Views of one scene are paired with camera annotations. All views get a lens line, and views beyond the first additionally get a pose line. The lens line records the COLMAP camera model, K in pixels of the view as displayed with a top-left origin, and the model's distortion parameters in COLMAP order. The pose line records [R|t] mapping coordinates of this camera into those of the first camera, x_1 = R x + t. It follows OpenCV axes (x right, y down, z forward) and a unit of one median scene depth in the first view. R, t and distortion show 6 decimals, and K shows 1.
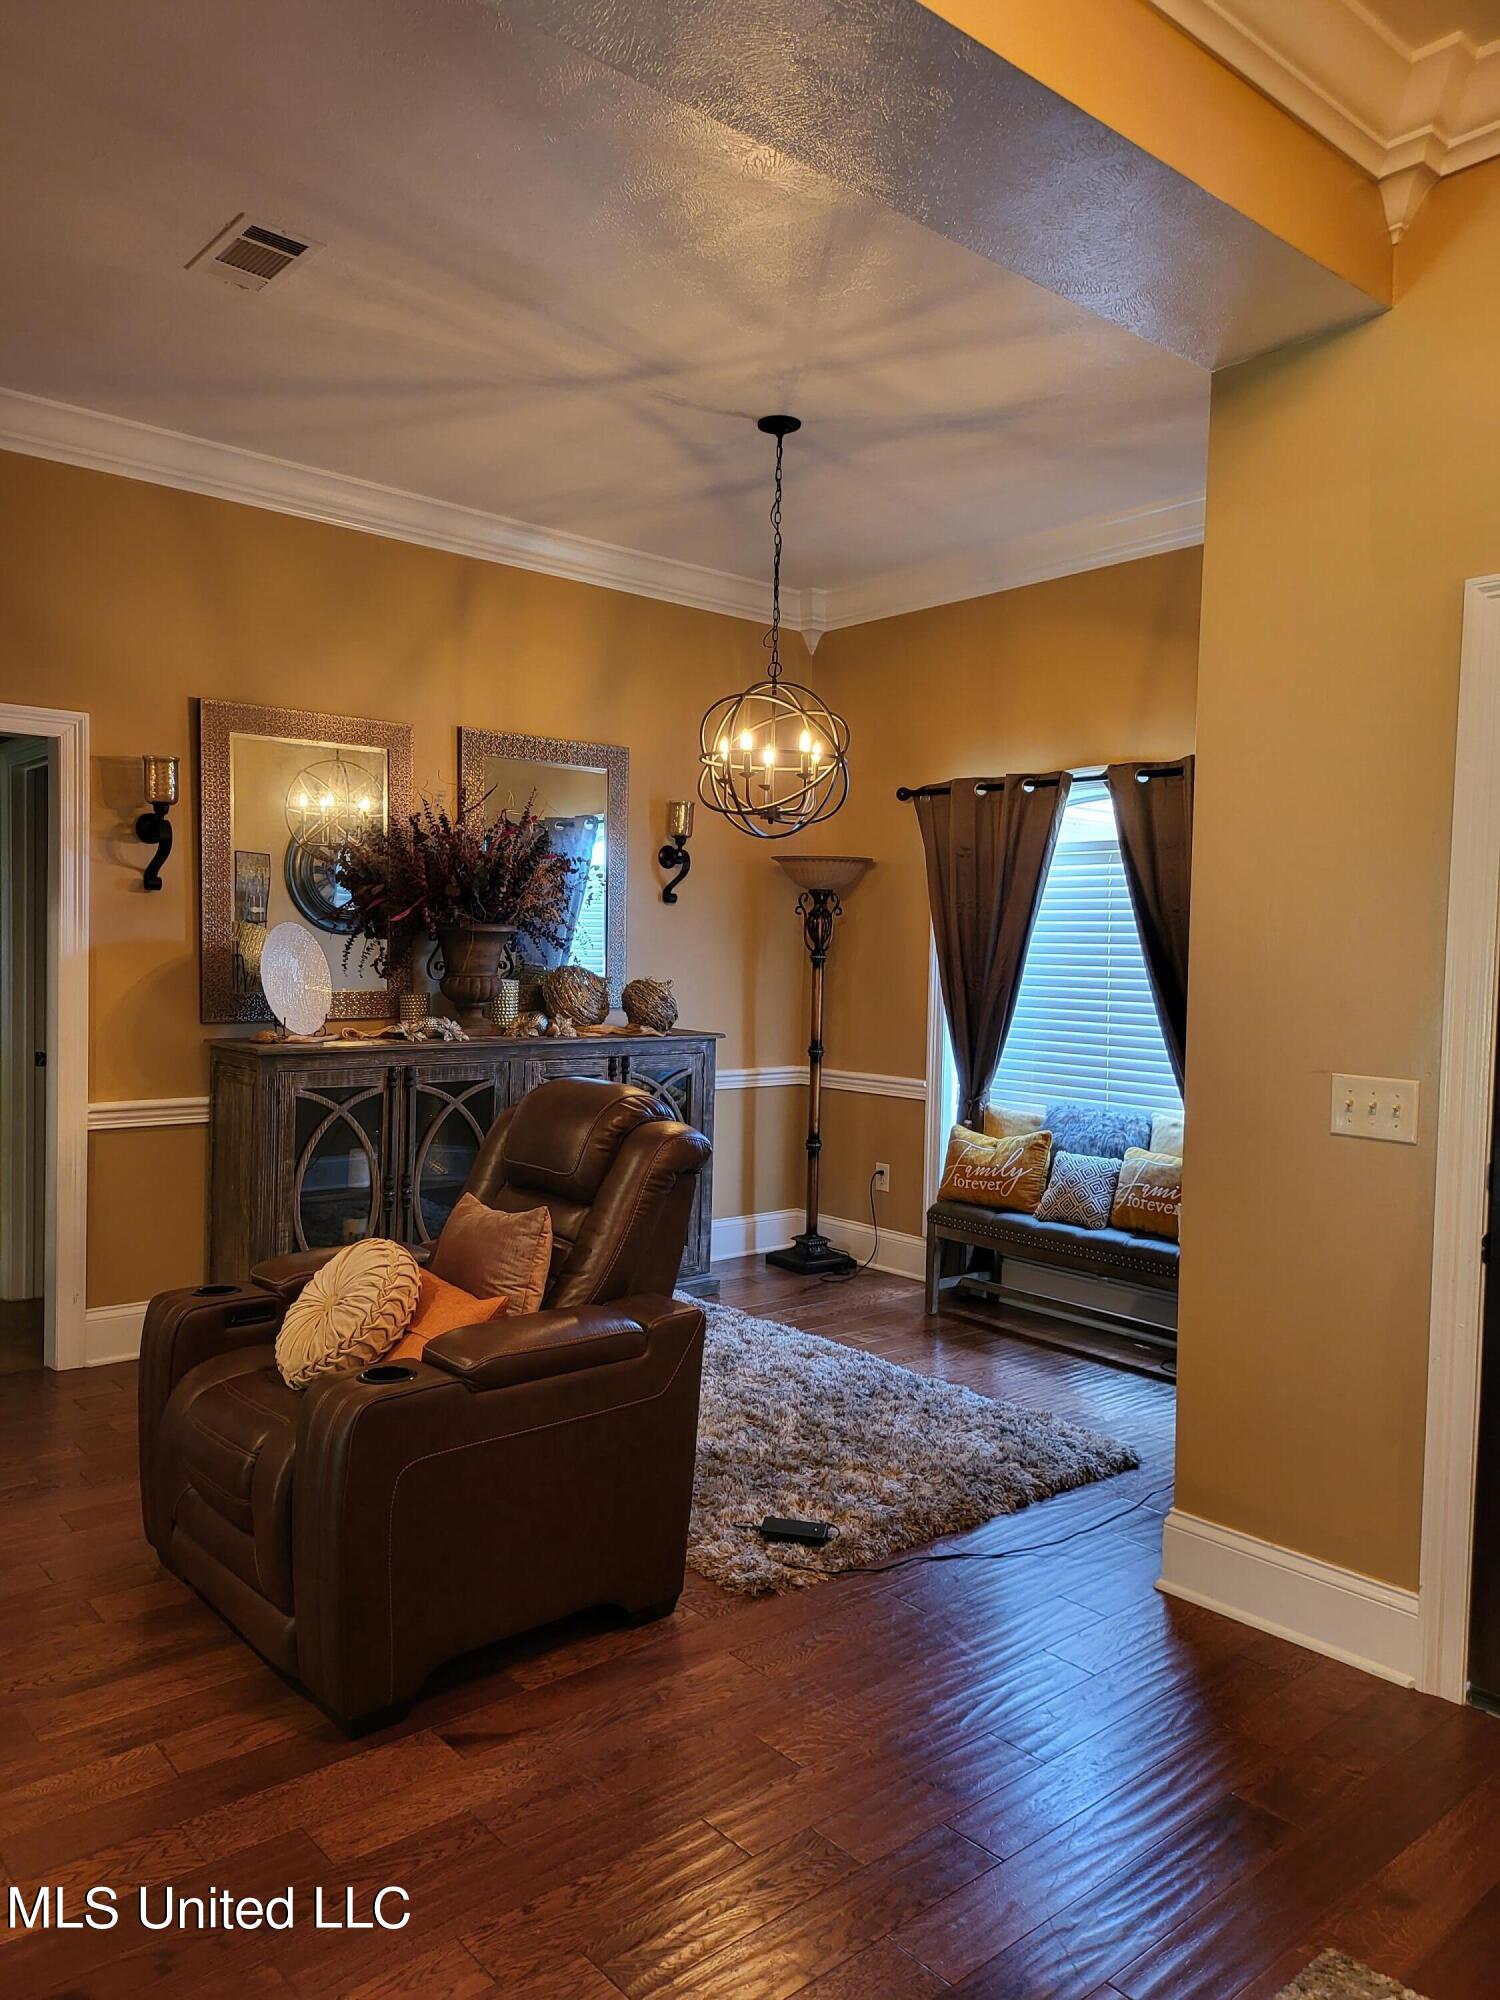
lens RADIAL K [[1398.5, 0, 720.5], [0, 1398.5, 1002.0], [0, 0, 1]] dist [0.082375, -0.085080]
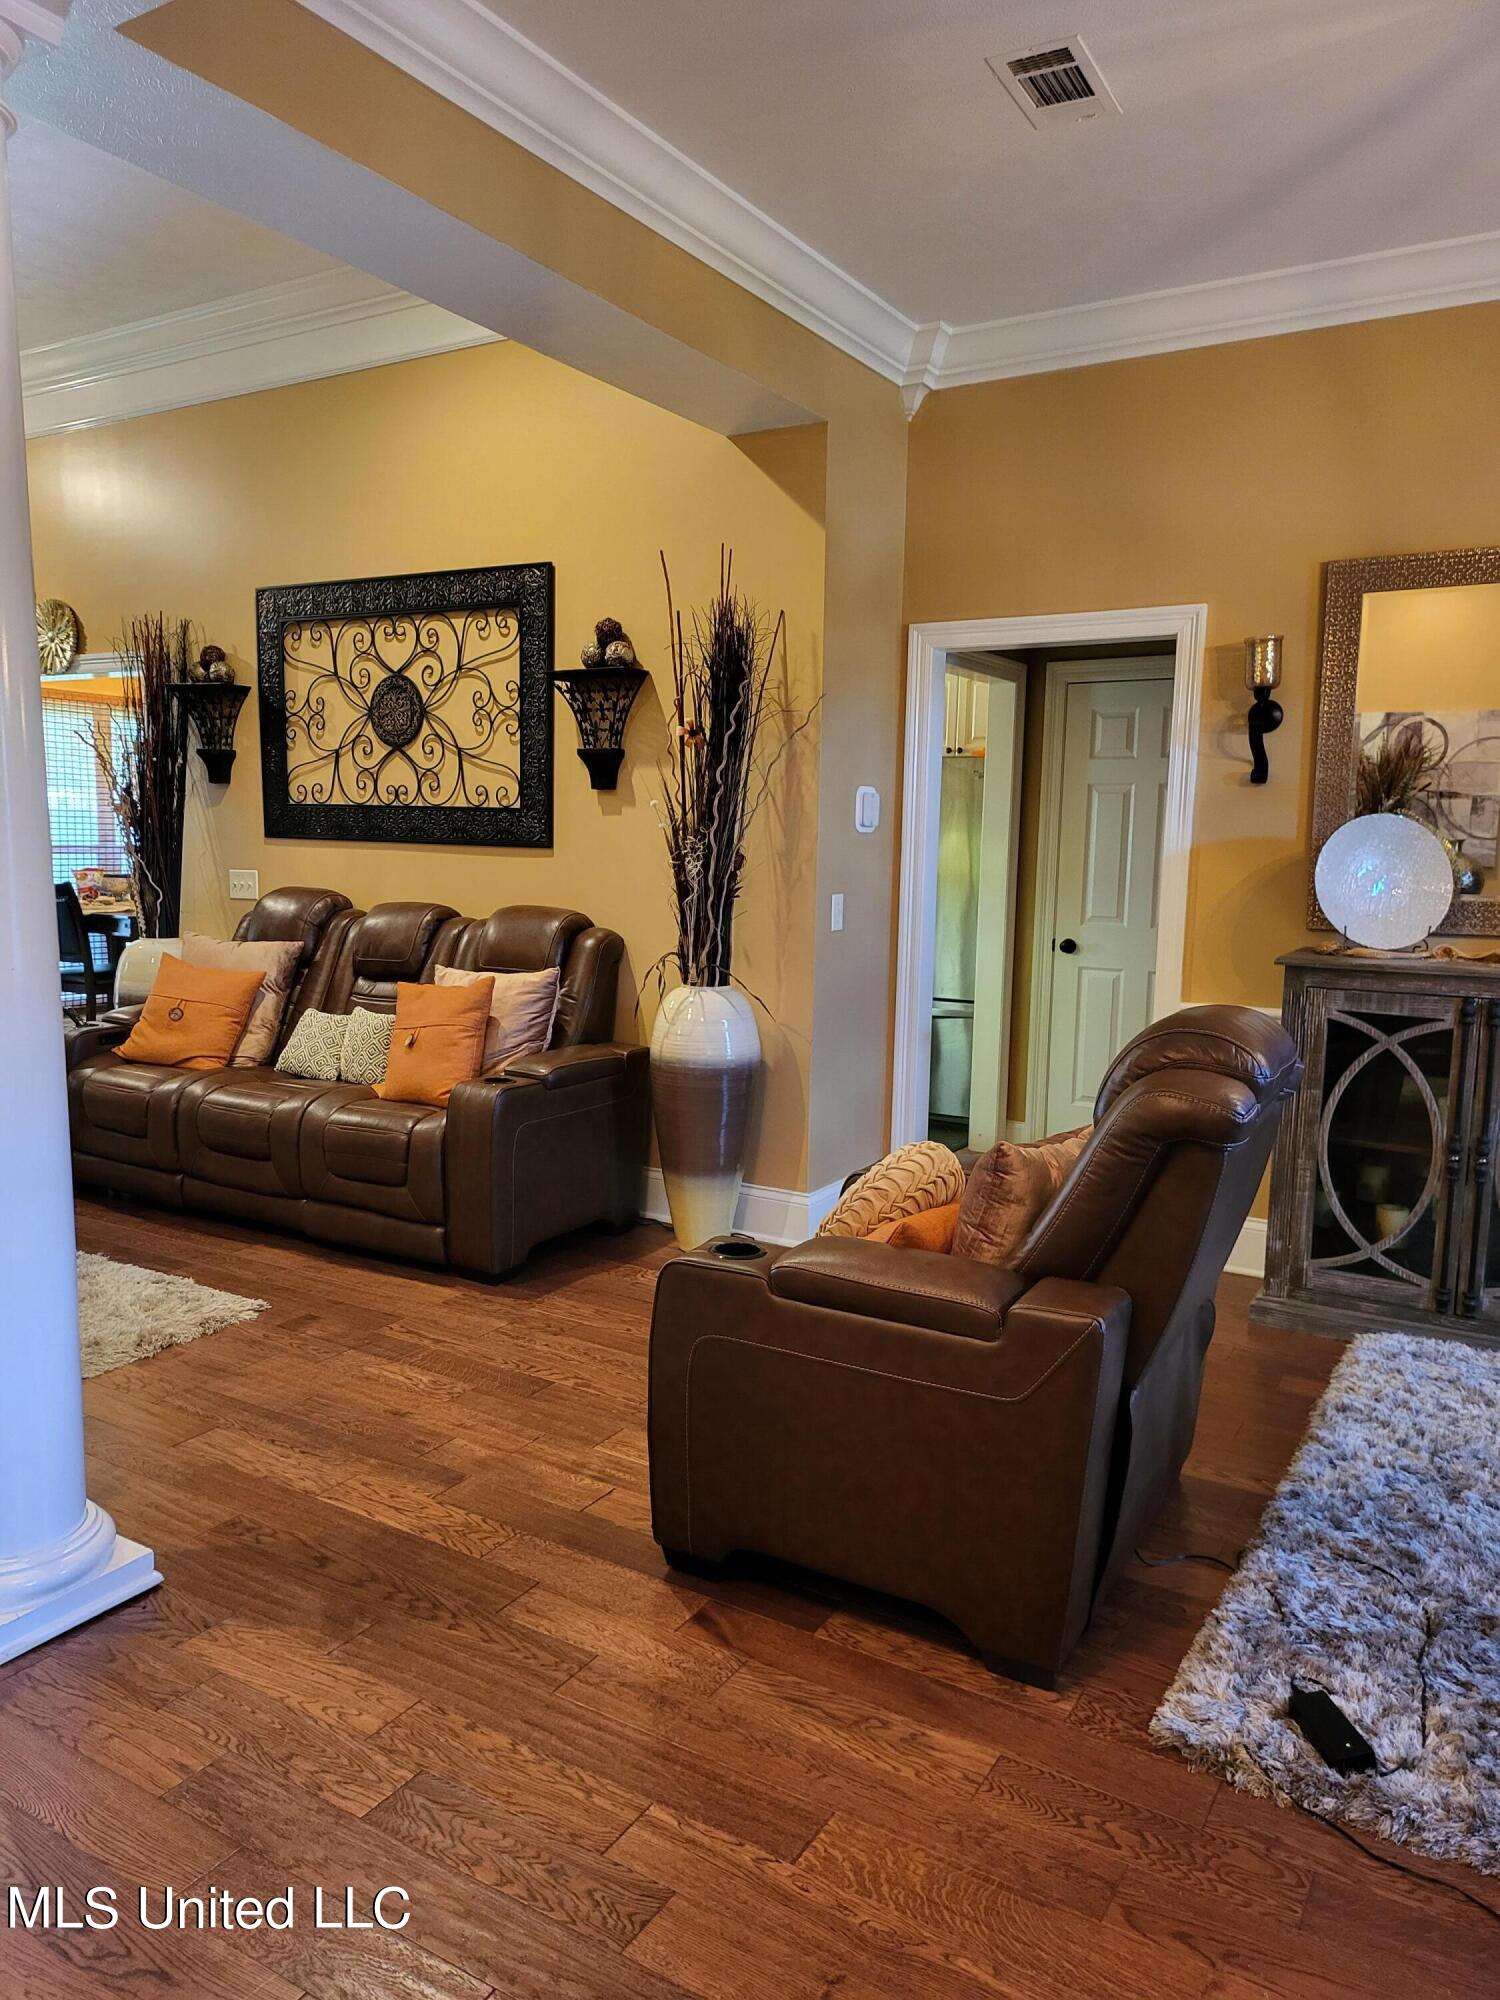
lens RADIAL K [[1398.5, 0, 720.5], [0, 1398.5, 1002.0], [0, 0, 1]] dist [0.082375, -0.085080]
pose [[0.312200, 0.100549, -0.944681, 0.391552], [-0.045165, 0.994830, 0.090960, -0.004224], [0.948942, 0.014269, 0.315127, 0.372929]]
